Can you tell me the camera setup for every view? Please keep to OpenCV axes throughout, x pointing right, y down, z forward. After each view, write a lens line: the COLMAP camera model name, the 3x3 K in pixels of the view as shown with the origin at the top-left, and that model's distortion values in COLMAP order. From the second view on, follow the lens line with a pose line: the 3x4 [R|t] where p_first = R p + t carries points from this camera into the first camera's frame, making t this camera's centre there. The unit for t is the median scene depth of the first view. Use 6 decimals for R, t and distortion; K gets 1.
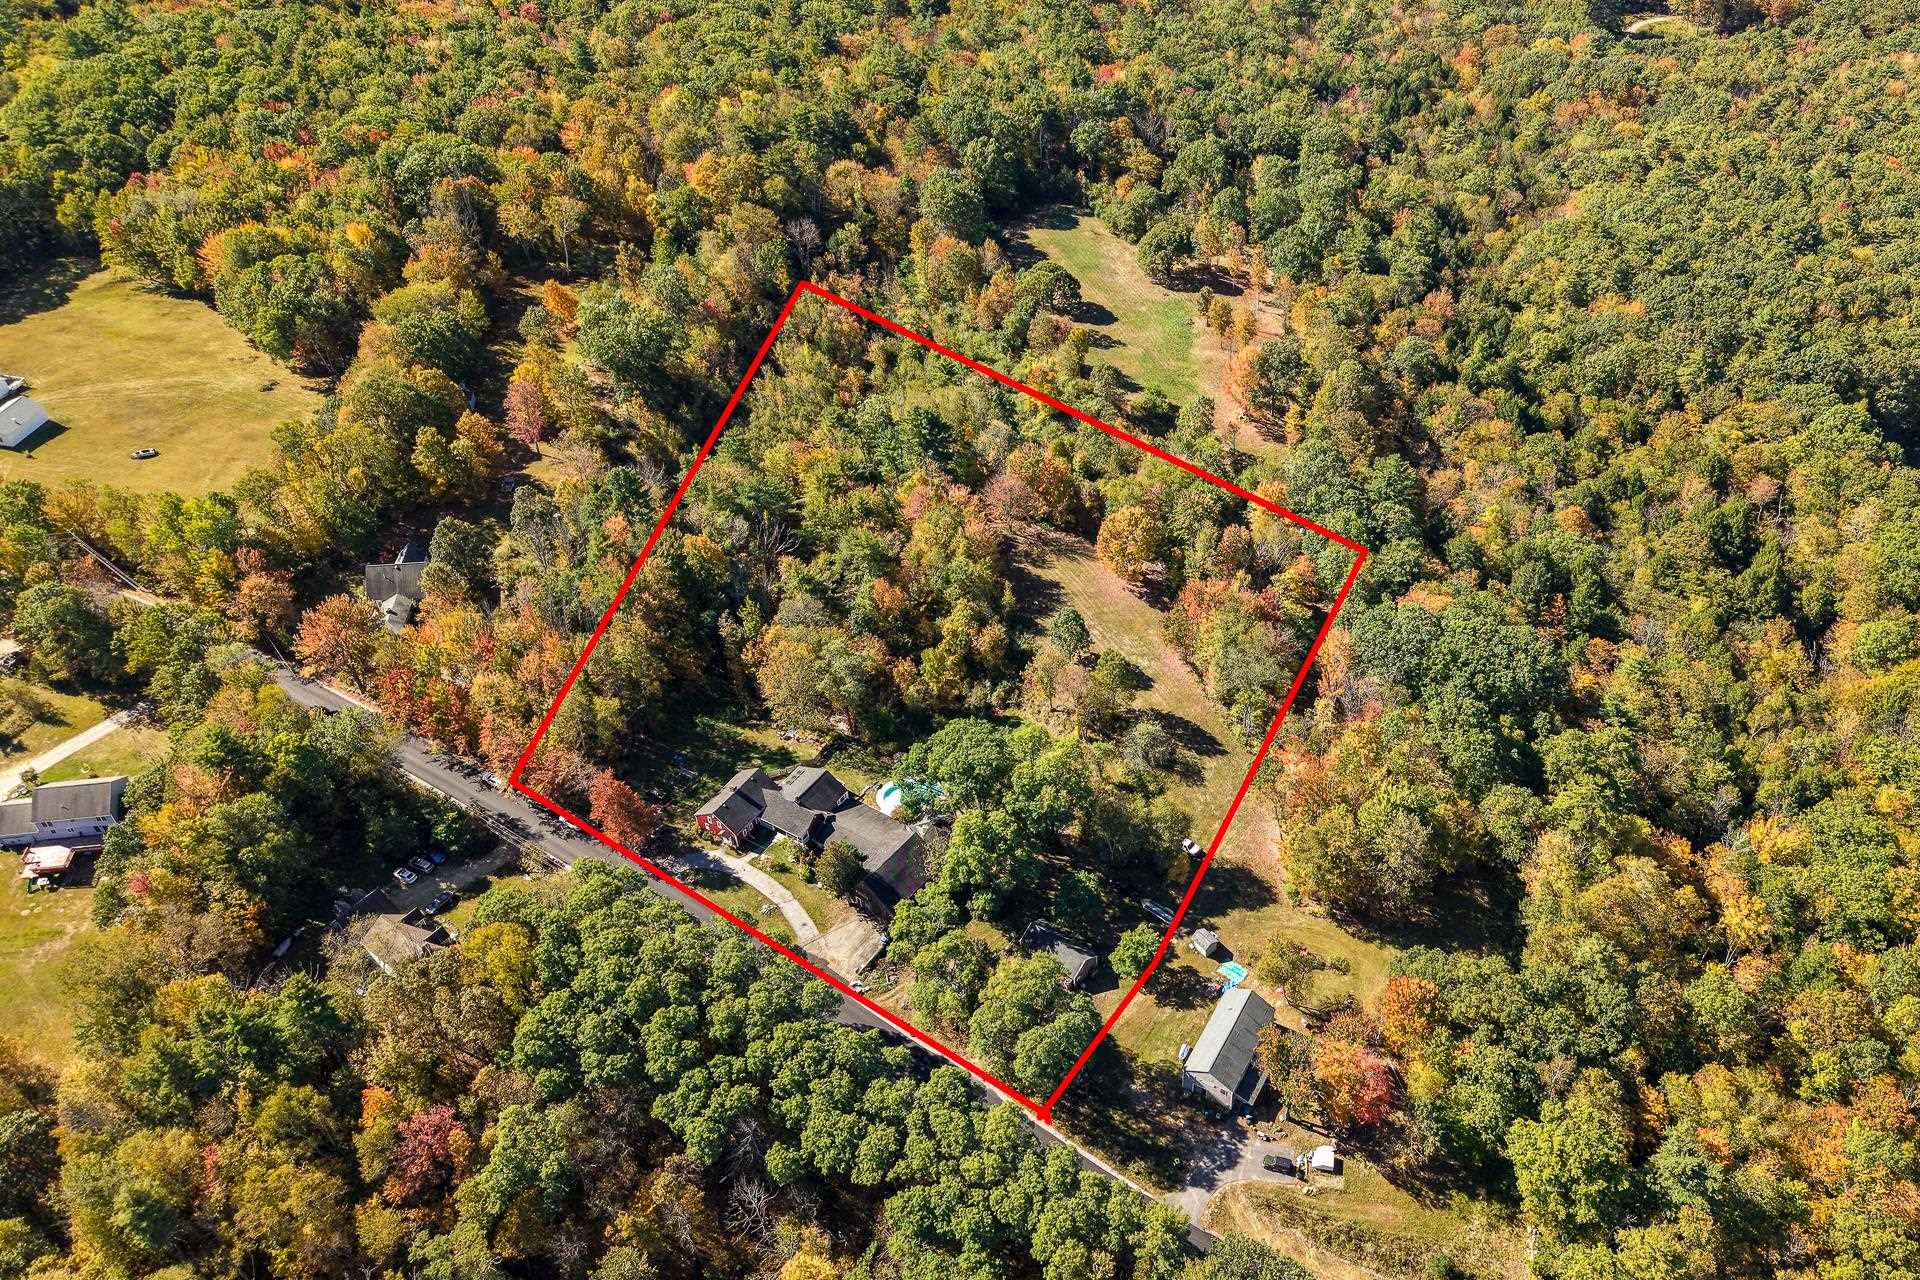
lens RADIAL K [[1240.2, 0, 960.0], [0, 1240.2, 640.0], [0, 0, 1]] dist [0.004784, 0.001373]
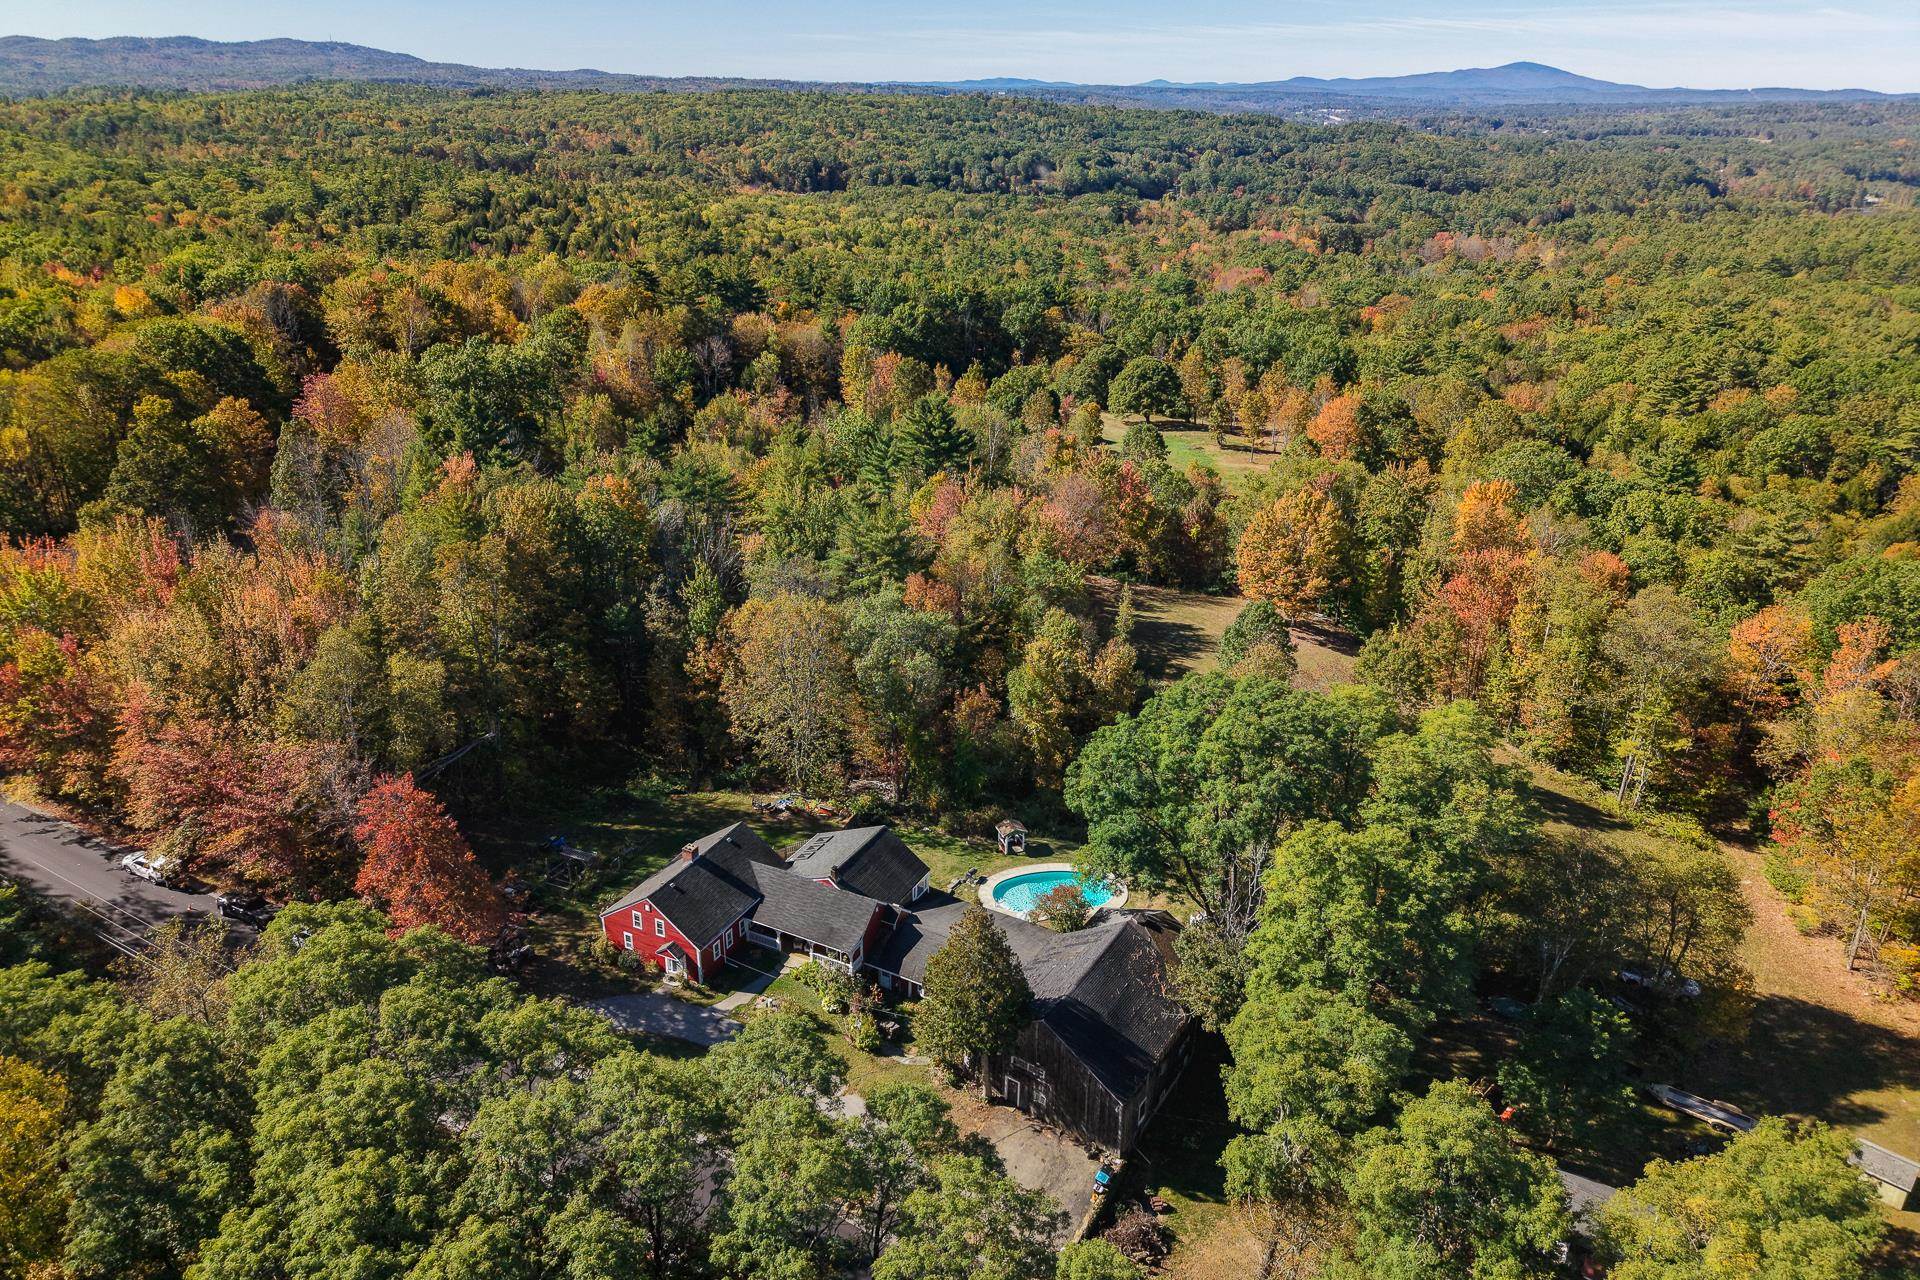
lens RADIAL K [[1307.6, 0, 901.0], [0, 1307.6, 639.6], [0, 0, 1]] dist [0.005019, 0.001014]
pose [[0.998150, -0.004640, 0.060614, -0.130416], [0.019692, 0.968004, -0.250162, 0.159156], [-0.057514, 0.250893, 0.966305, 0.500921]]
